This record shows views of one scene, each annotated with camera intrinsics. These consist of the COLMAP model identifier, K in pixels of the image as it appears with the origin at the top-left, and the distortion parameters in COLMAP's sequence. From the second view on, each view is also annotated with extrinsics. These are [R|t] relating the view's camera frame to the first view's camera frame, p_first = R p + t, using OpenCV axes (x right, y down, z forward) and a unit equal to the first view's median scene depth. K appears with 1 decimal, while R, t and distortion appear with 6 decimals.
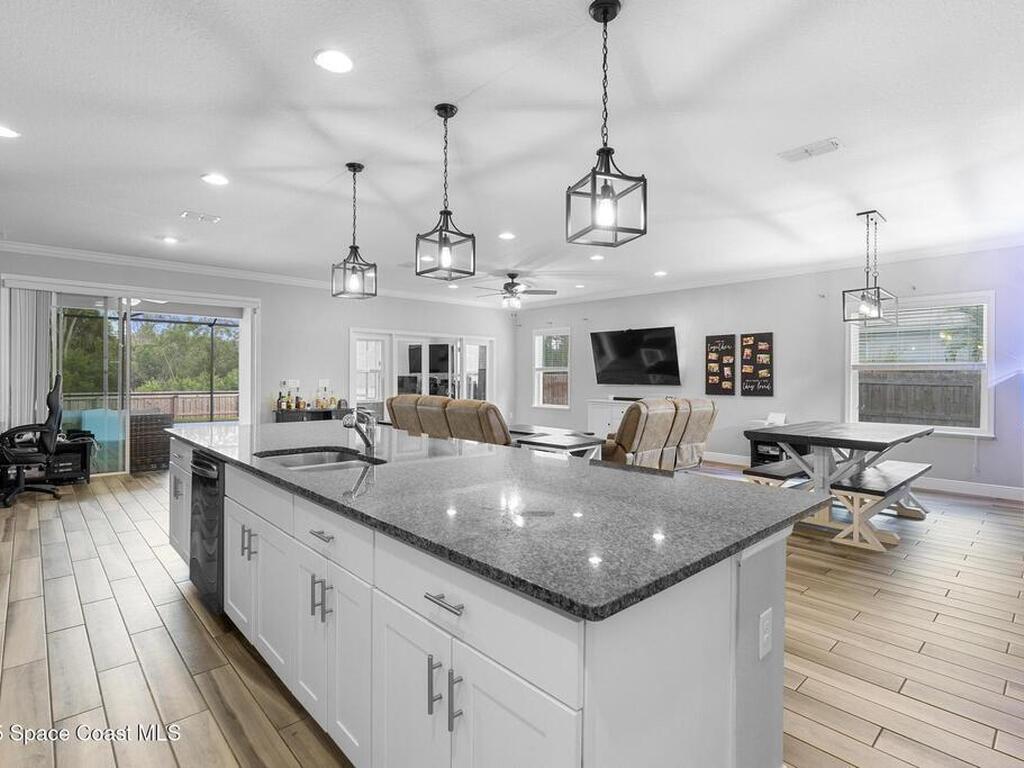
lens RADIAL K [[520.6, 0, 508.8], [0, 520.6, 378.5], [0, 0, 1]] dist [-0.007839, 0.000812]
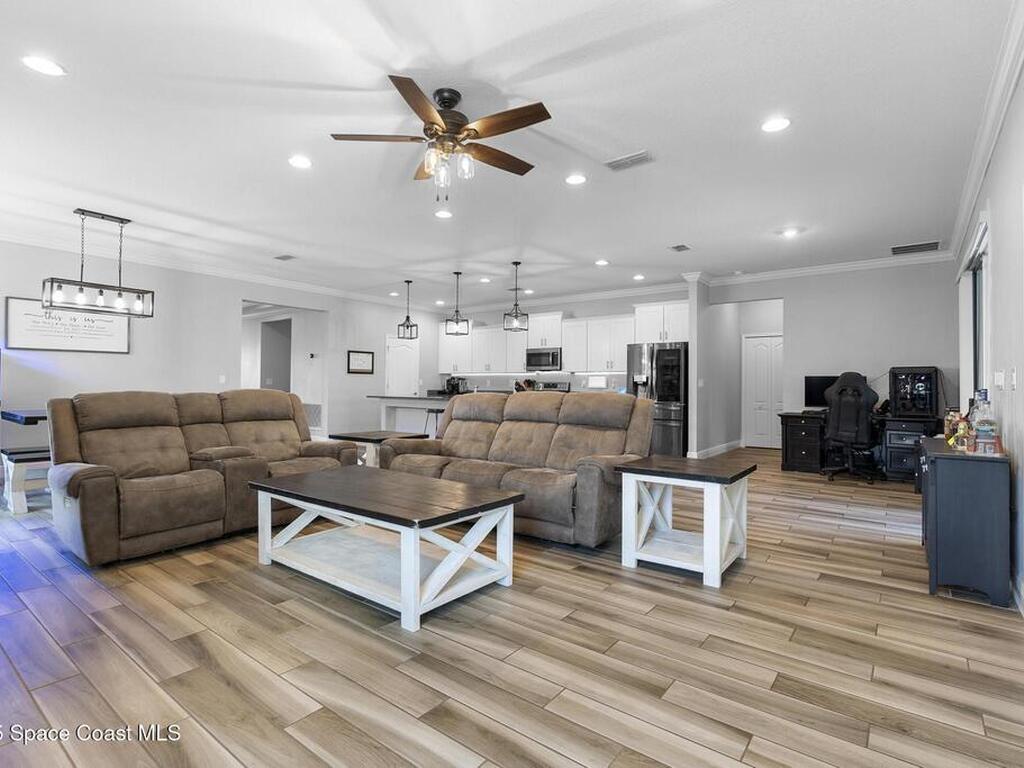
lens RADIAL K [[524.5, 0, 505.5], [0, 524.5, 387.1], [0, 0, 1]] dist [-0.004479, 0.000502]
pose [[-0.985253, -0.011025, -0.170749, 0.048871], [-0.012255, 0.999906, 0.006149, 0.027971], [0.170665, 0.008150, -0.985295, 1.938804]]
